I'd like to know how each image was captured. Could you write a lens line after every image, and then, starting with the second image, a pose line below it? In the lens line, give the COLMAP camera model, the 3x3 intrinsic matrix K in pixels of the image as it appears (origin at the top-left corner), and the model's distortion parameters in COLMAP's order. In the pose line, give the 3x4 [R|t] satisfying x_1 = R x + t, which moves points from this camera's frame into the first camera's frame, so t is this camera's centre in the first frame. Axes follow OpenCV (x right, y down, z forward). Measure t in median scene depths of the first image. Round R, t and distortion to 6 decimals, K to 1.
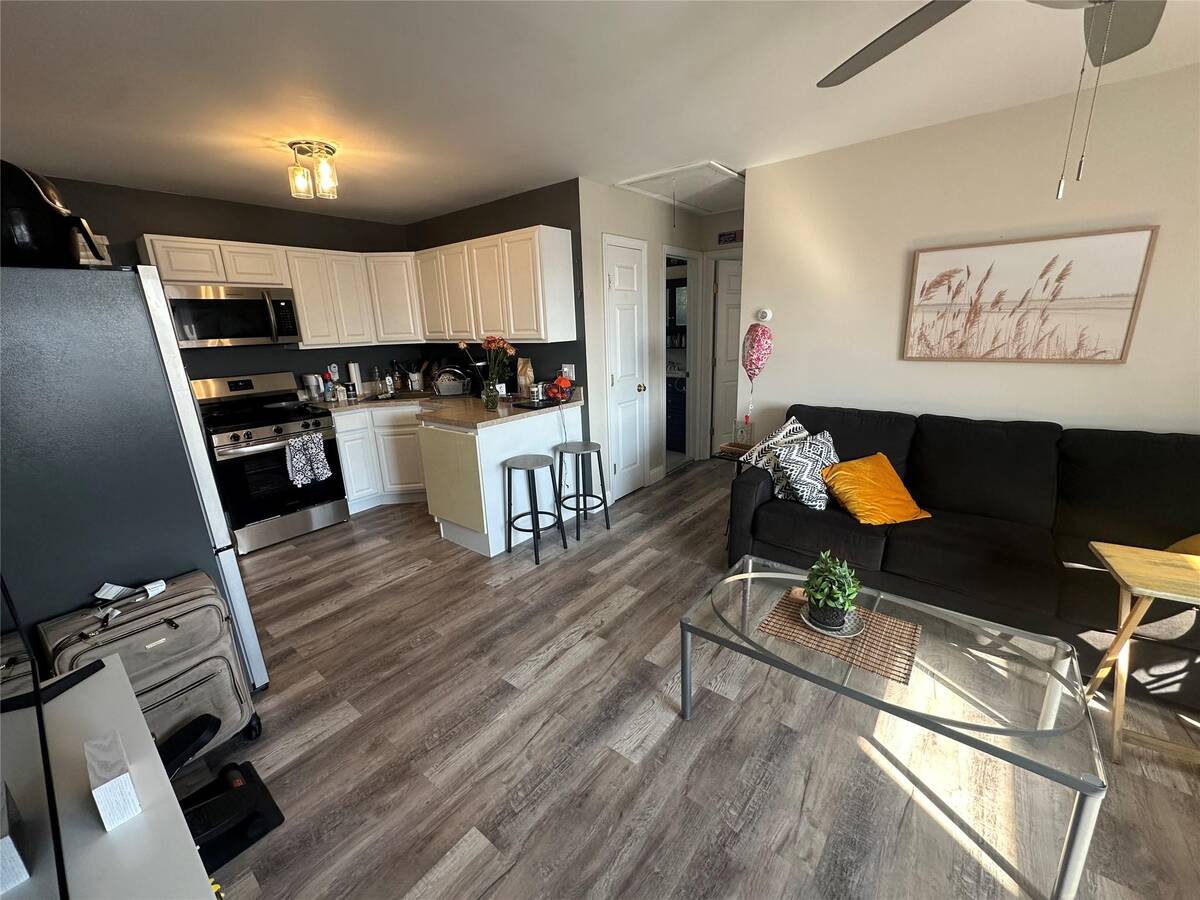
lens RADIAL K [[476.5, 0, 602.9], [0, 476.5, 448.0], [0, 0, 1]] dist [0.001626, -0.000018]
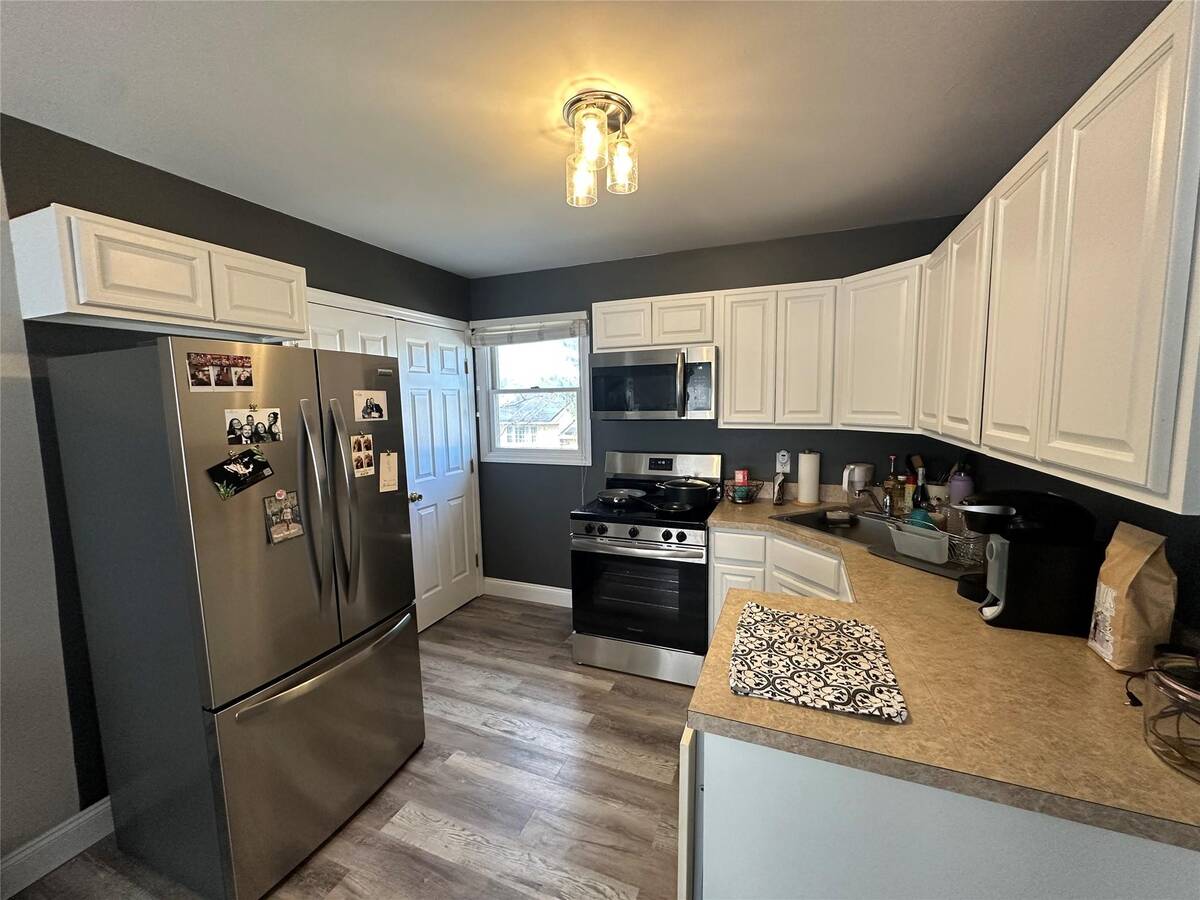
lens RADIAL K [[476.5, 0, 602.6], [0, 476.5, 449.2], [0, 0, 1]] dist [0.001626, -0.000018]
pose [[0.285475, 0.125922, -0.950078, 0.004971], [-0.240885, 0.968934, 0.056042, -0.182987], [0.927620, 0.212861, 0.306940, 0.653786]]
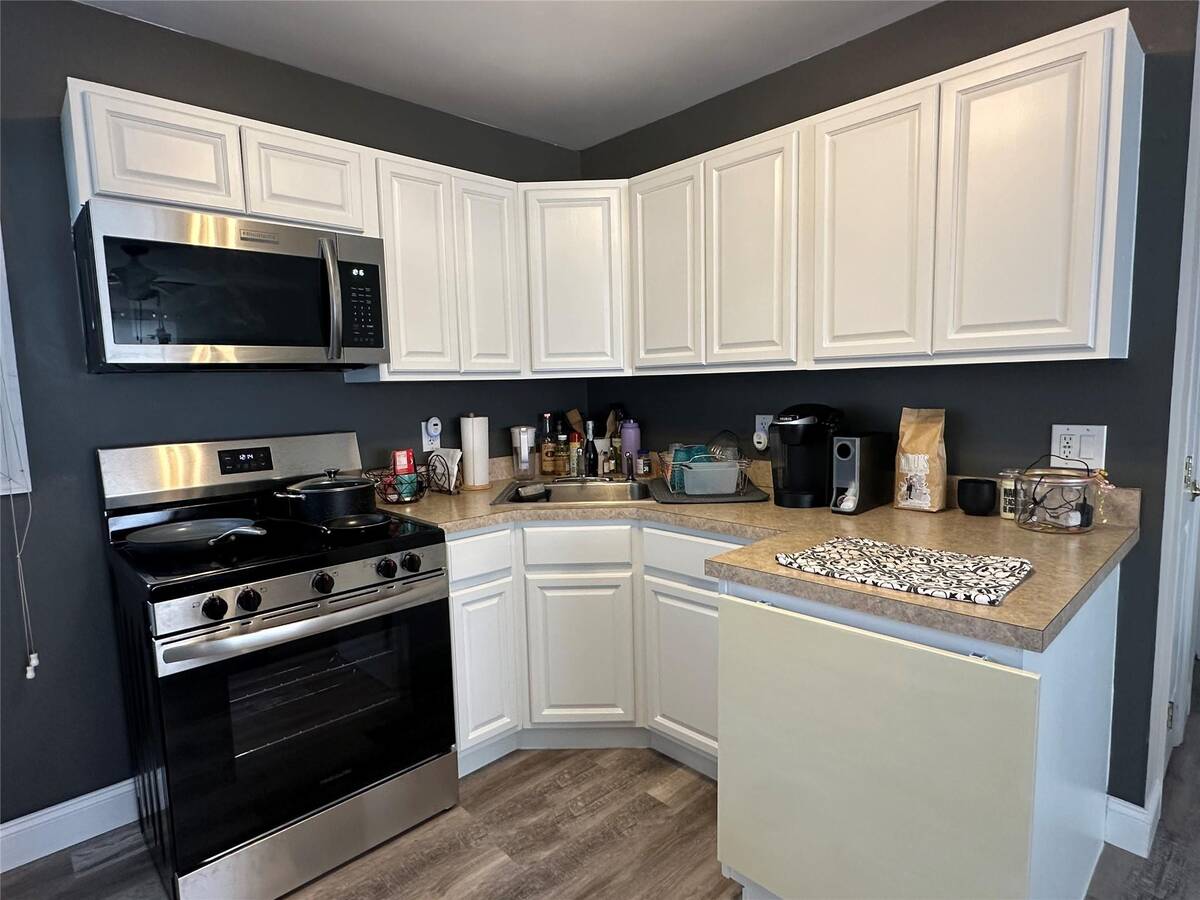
lens RADIAL K [[656.4, 0, 601.7], [0, 656.4, 455.9], [0, 0, 1]] dist [0.002384, 0.001538]
pose [[0.989961, 0.025289, -0.139057, -0.368195], [-0.044861, 0.989209, -0.139476, -0.069172], [0.134029, 0.144314, 0.980413, 0.474754]]
